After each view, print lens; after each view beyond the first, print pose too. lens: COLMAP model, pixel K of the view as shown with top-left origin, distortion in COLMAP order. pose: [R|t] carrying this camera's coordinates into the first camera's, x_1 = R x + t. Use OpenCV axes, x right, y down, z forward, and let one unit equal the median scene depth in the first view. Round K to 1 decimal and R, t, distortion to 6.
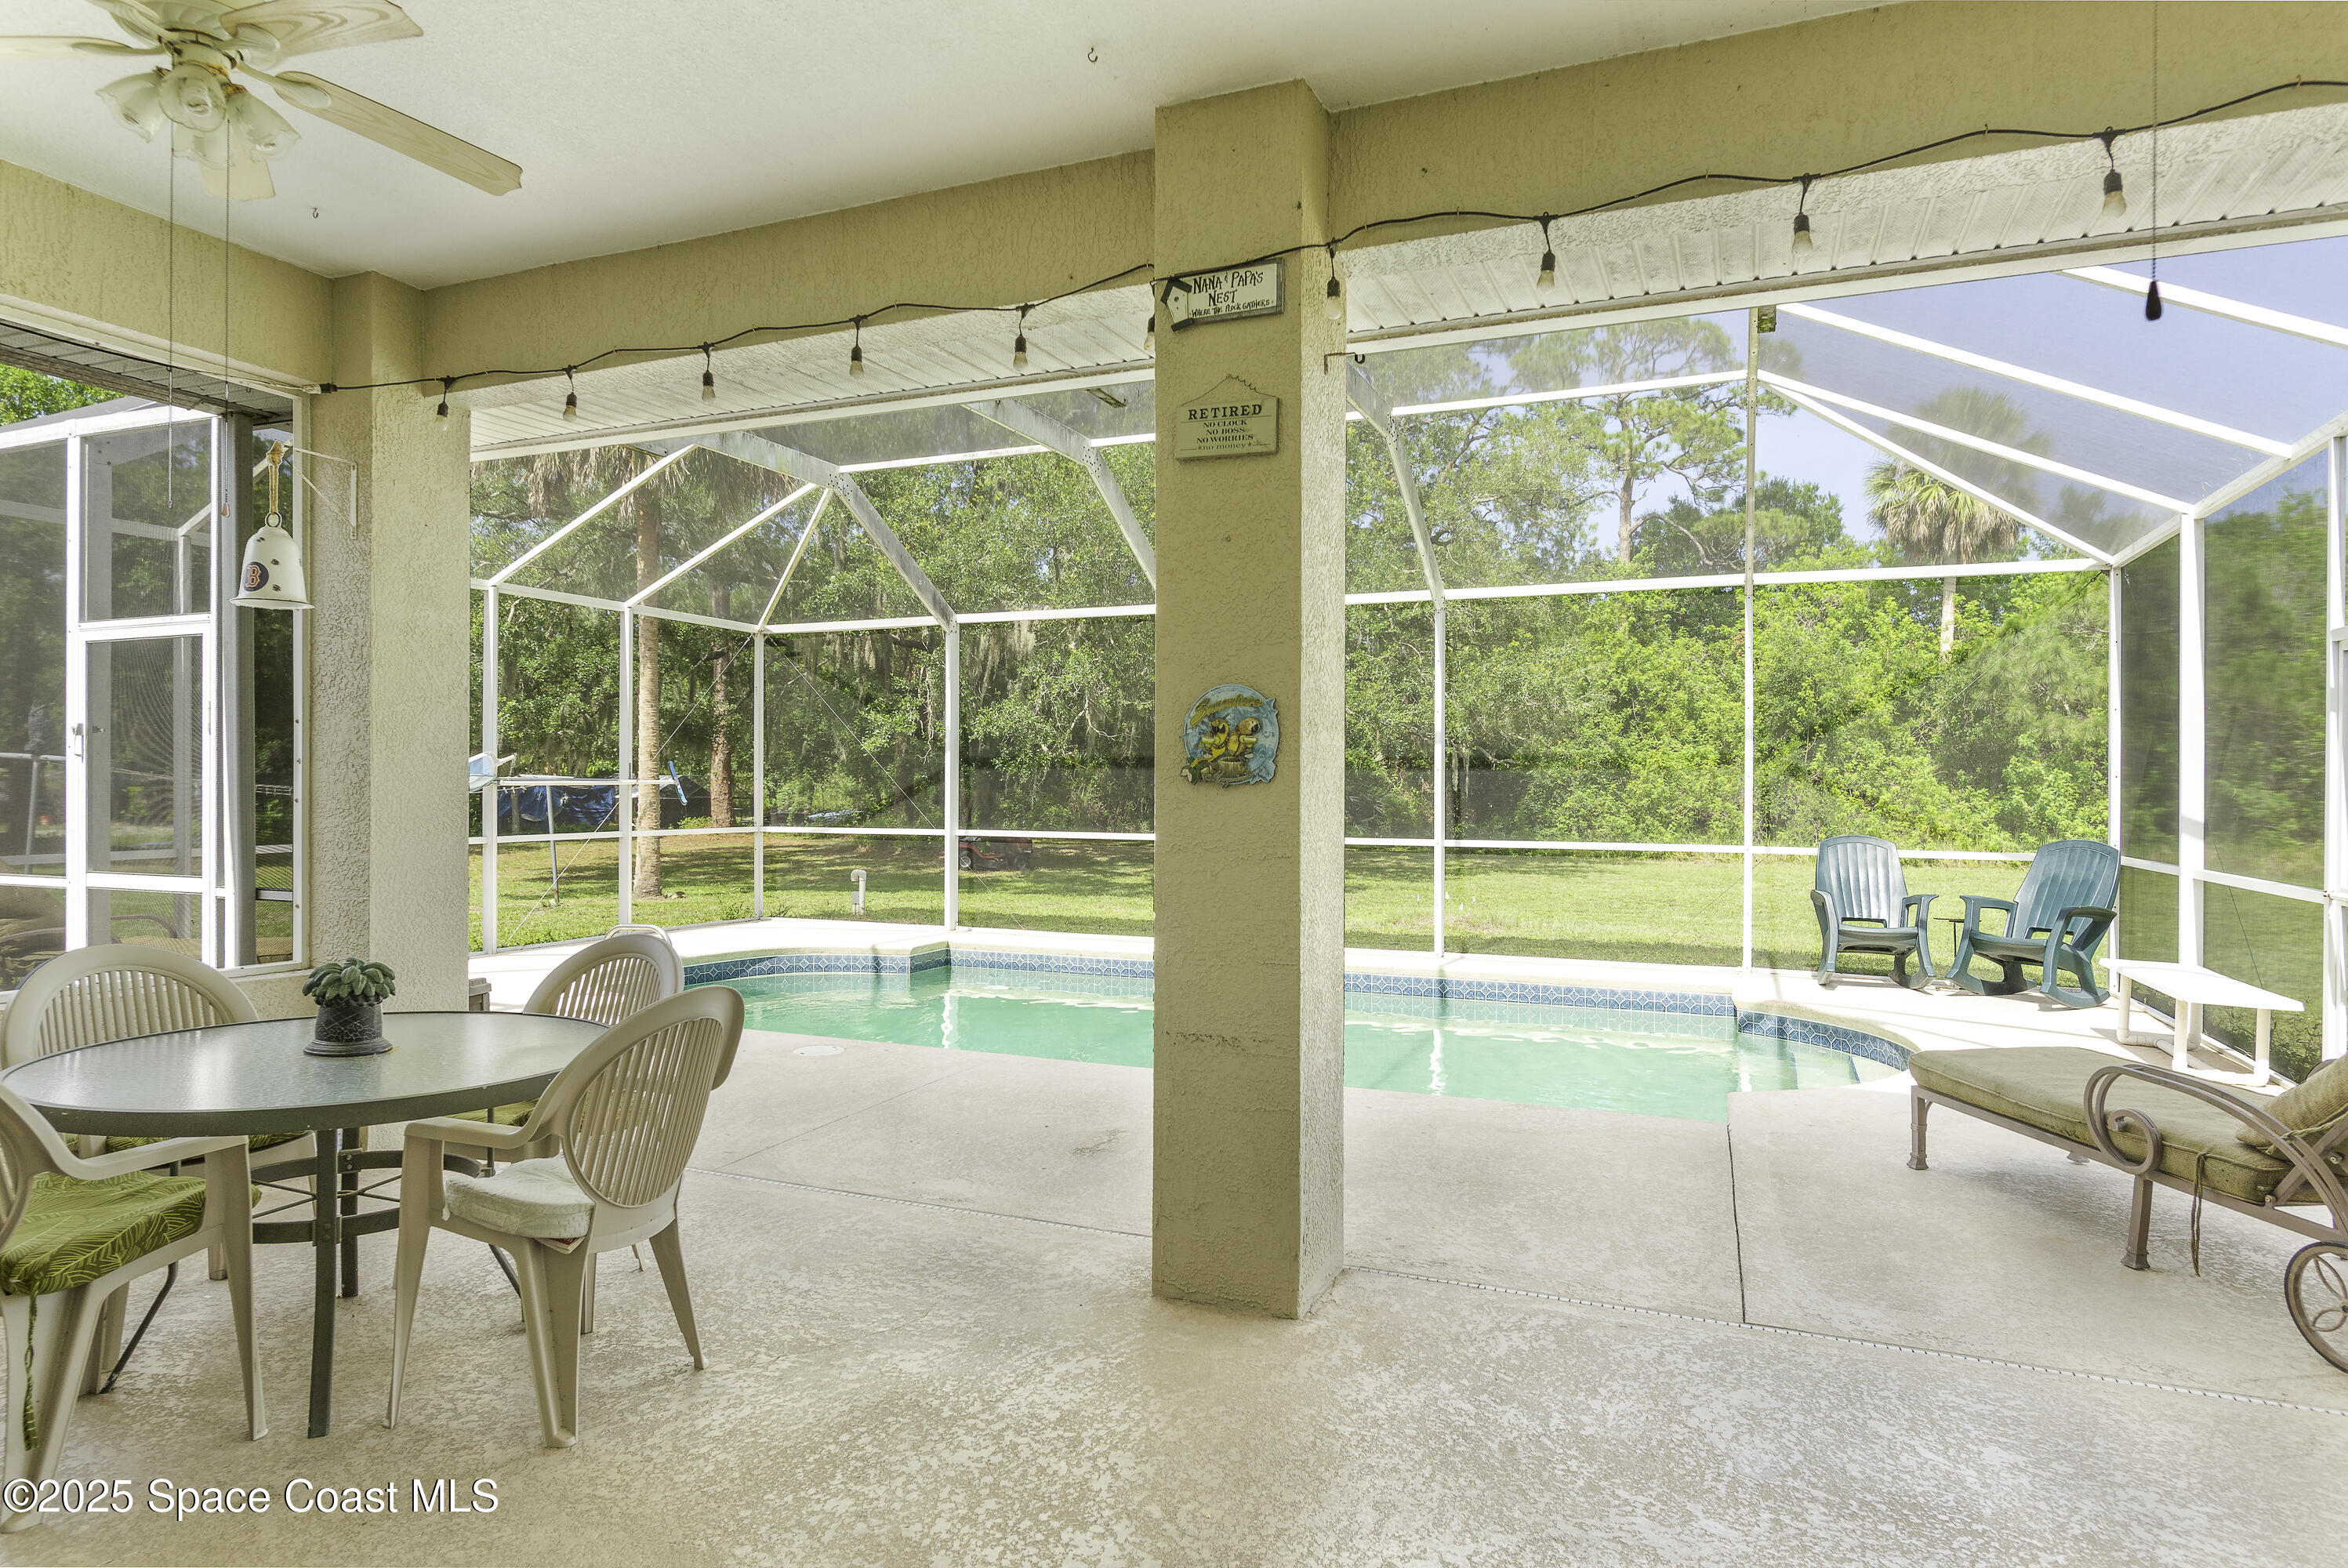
lens RADIAL K [[1388.2, 0, 1174.0], [0, 1388.2, 784.0], [0, 0, 1]] dist [-0.006099, 0.000305]
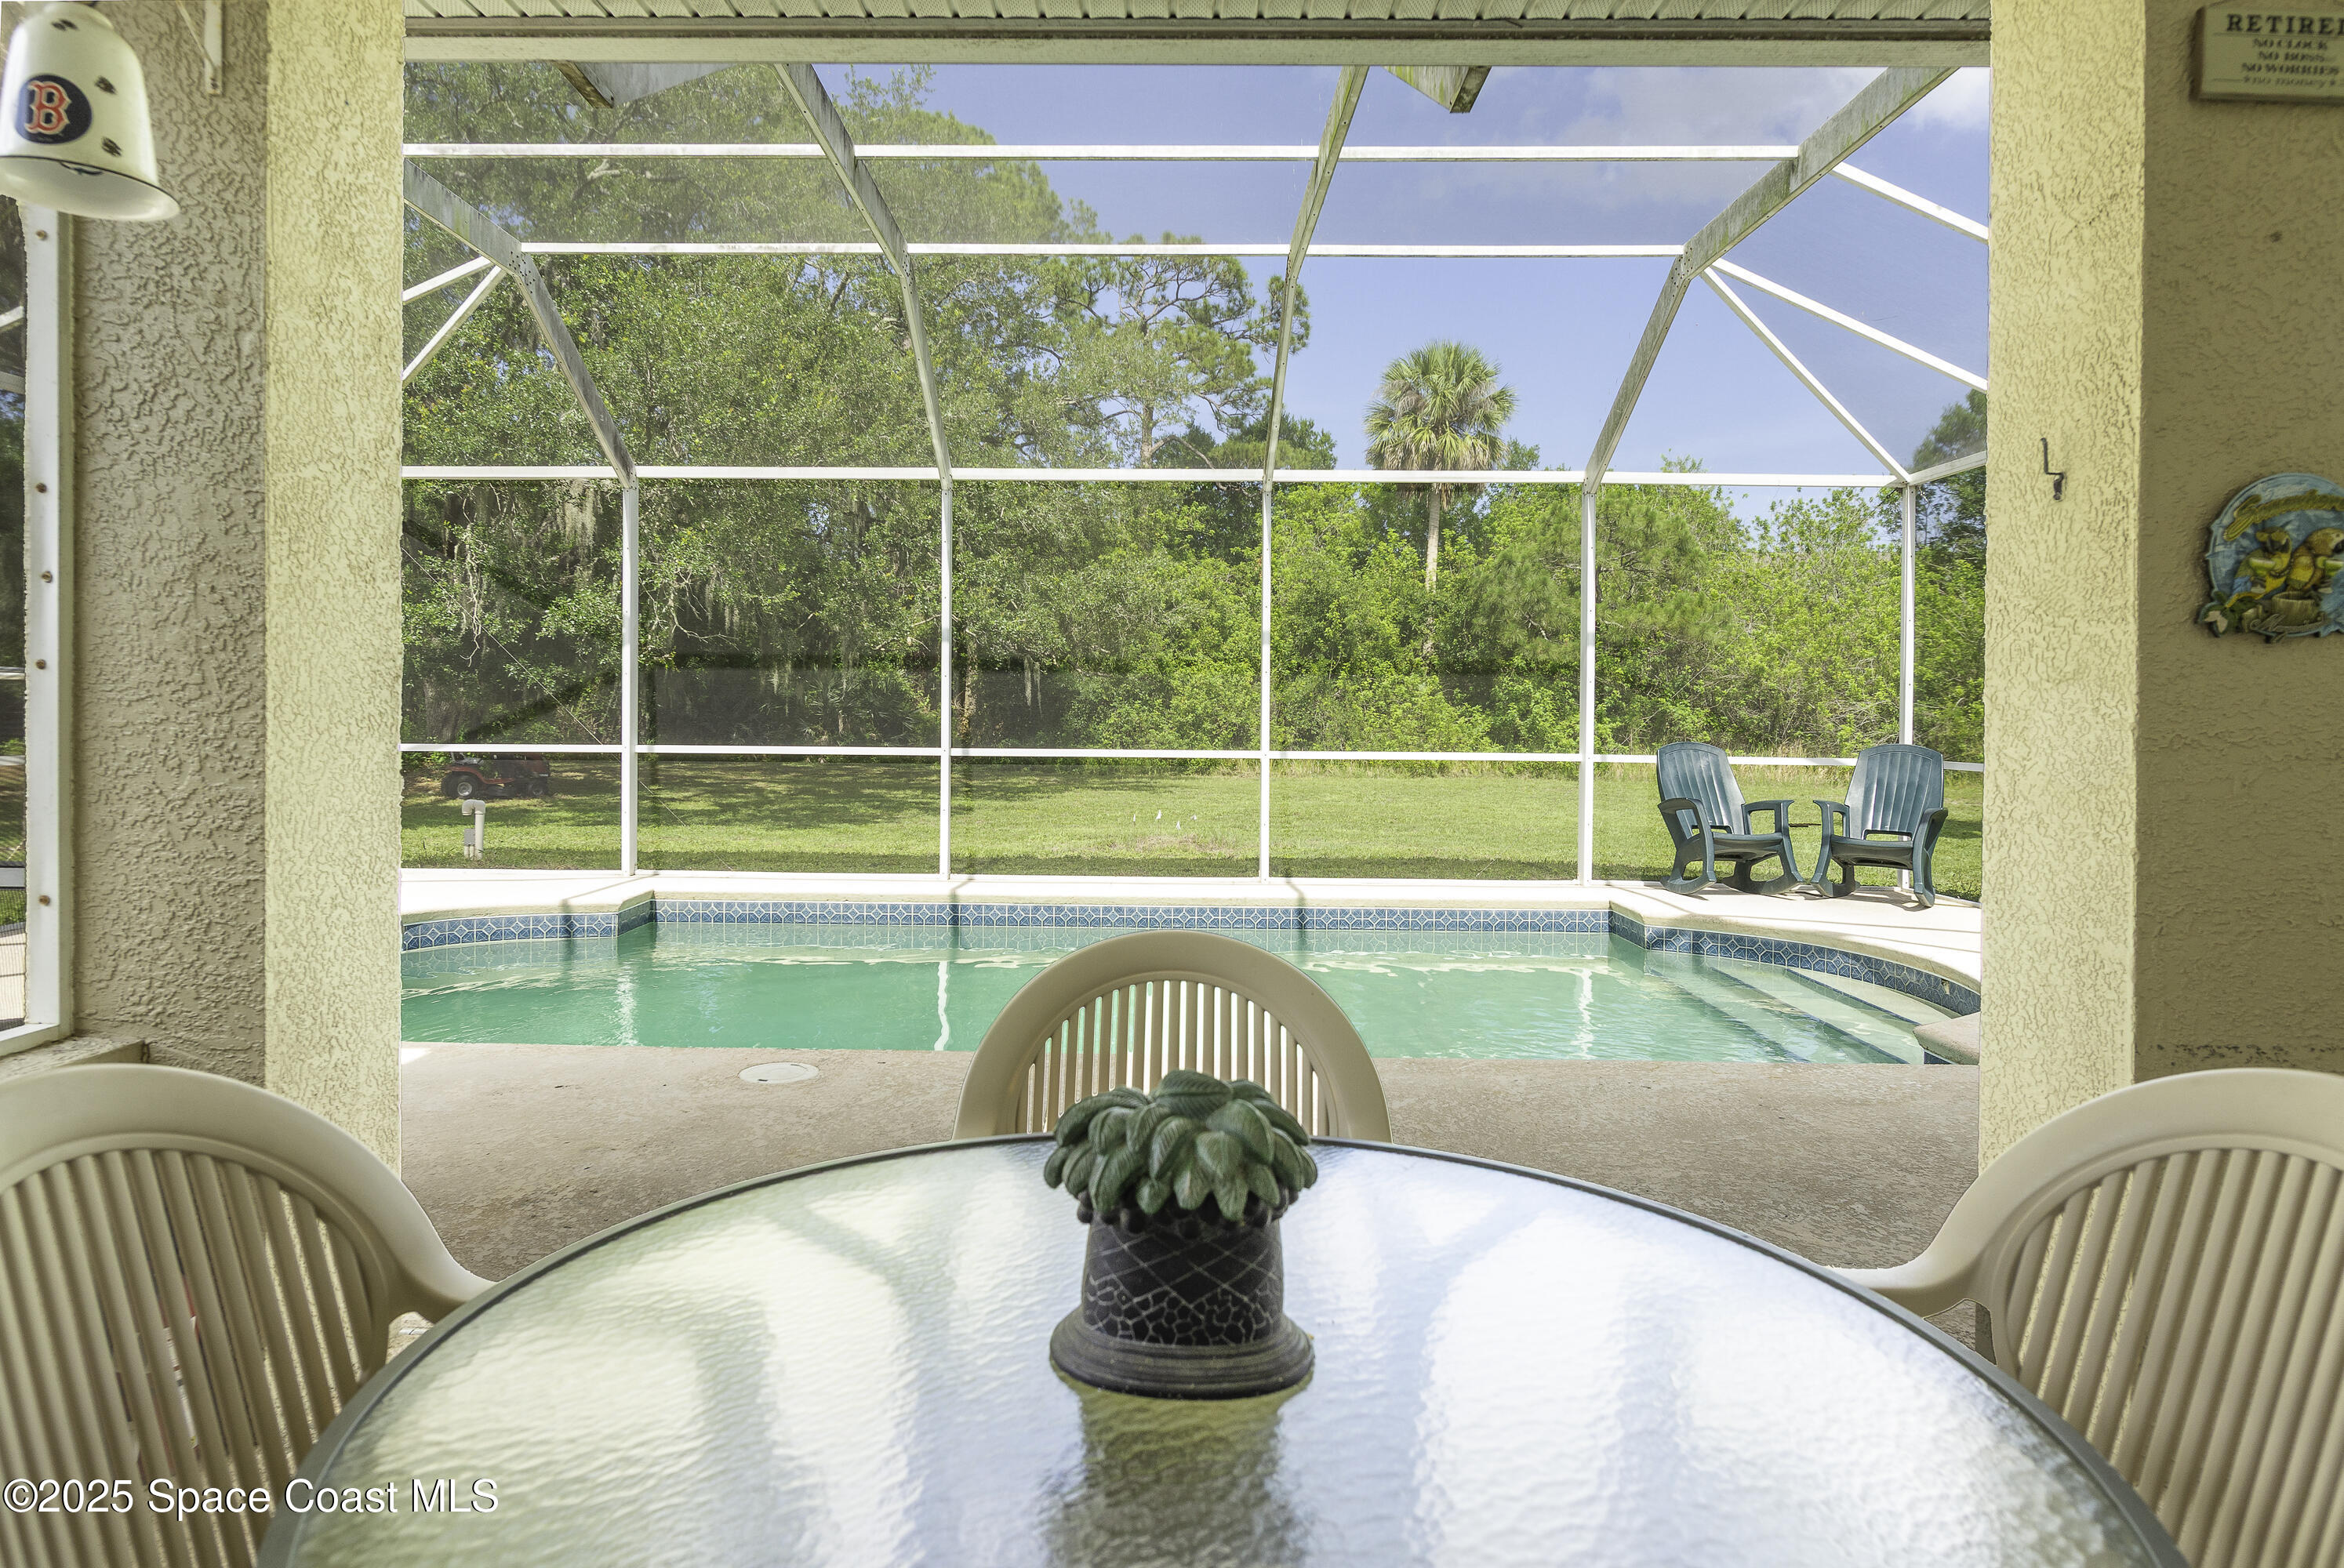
lens RADIAL K [[1386.0, 0, 1139.5], [0, 1386.0, 713.3], [0, 0, 1]] dist [-0.005120, 0.001195]
pose [[0.925137, 0.001787, 0.379628, -0.213049], [-0.004409, 0.999972, 0.006037, 0.010533], [-0.379607, -0.007259, 0.925119, 0.202793]]
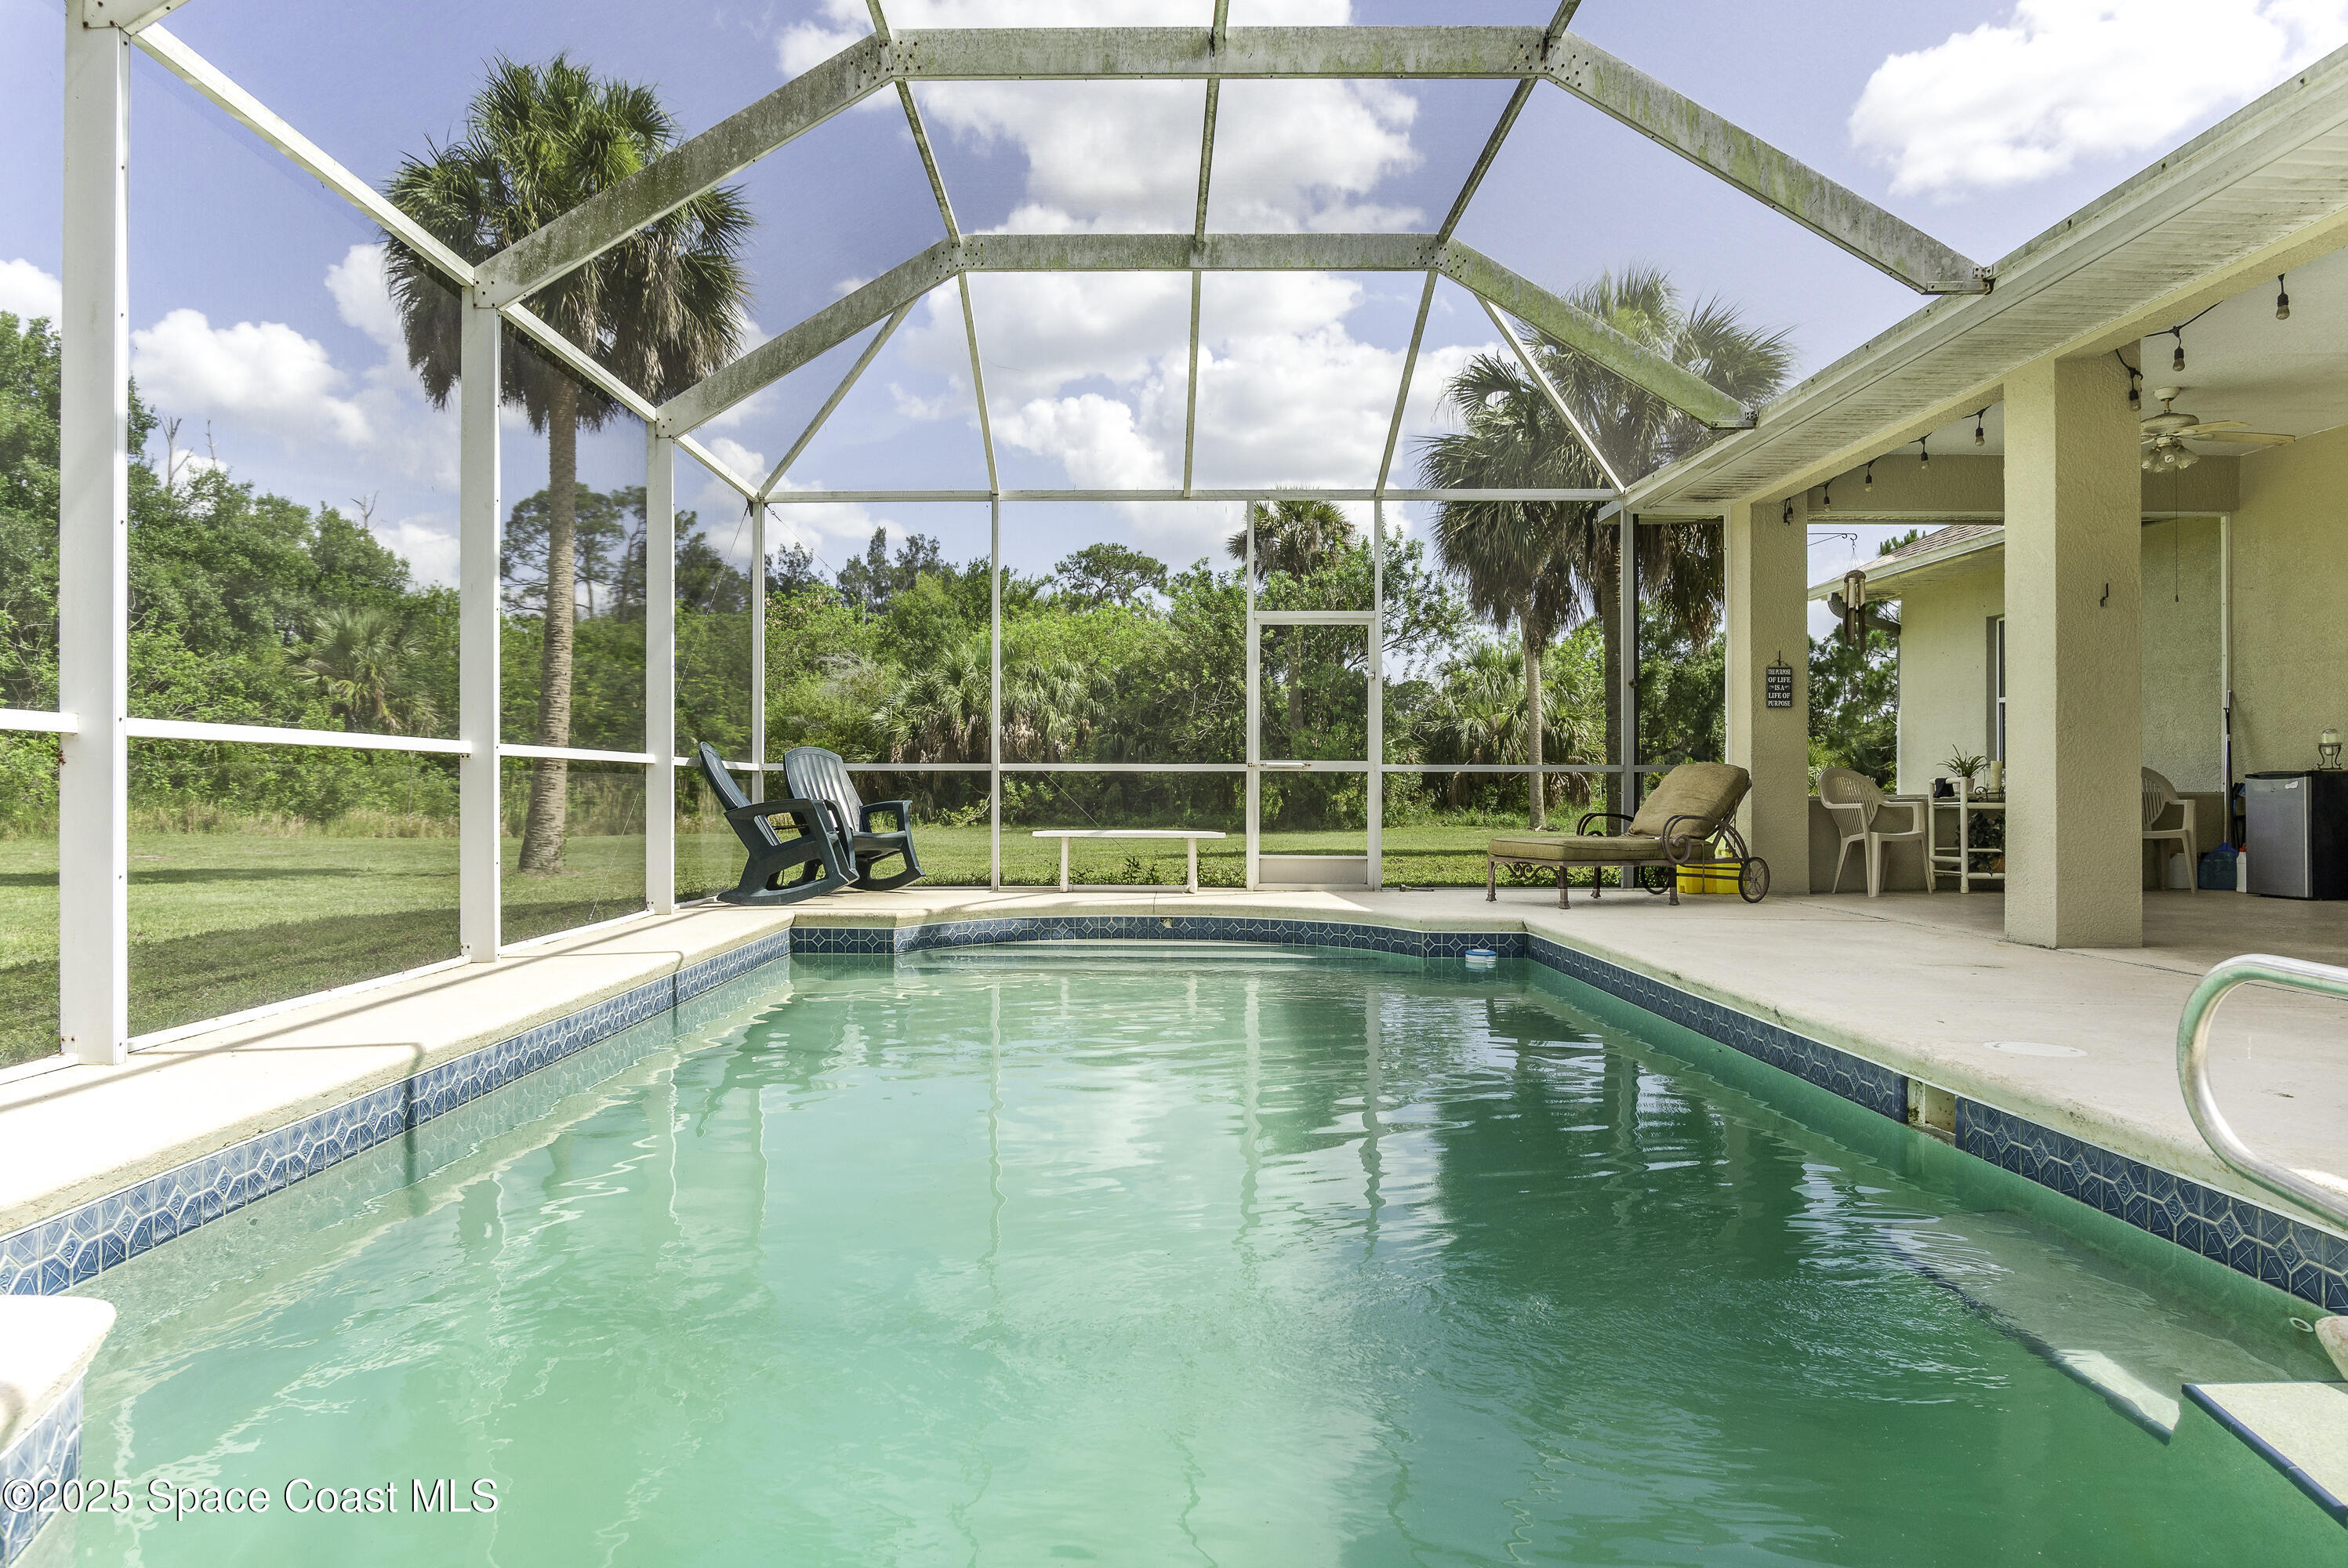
lens RADIAL K [[1440.9, 0, 1114.4], [0, 1440.9, 787.6], [0, 0, 1]] dist [-0.024726, 0.002908]
pose [[-0.379148, -0.004949, 0.925323, -0.393363], [-0.005587, 0.999980, 0.003059, 0.052597], [-0.925319, -0.004010, -0.379168, 0.945711]]
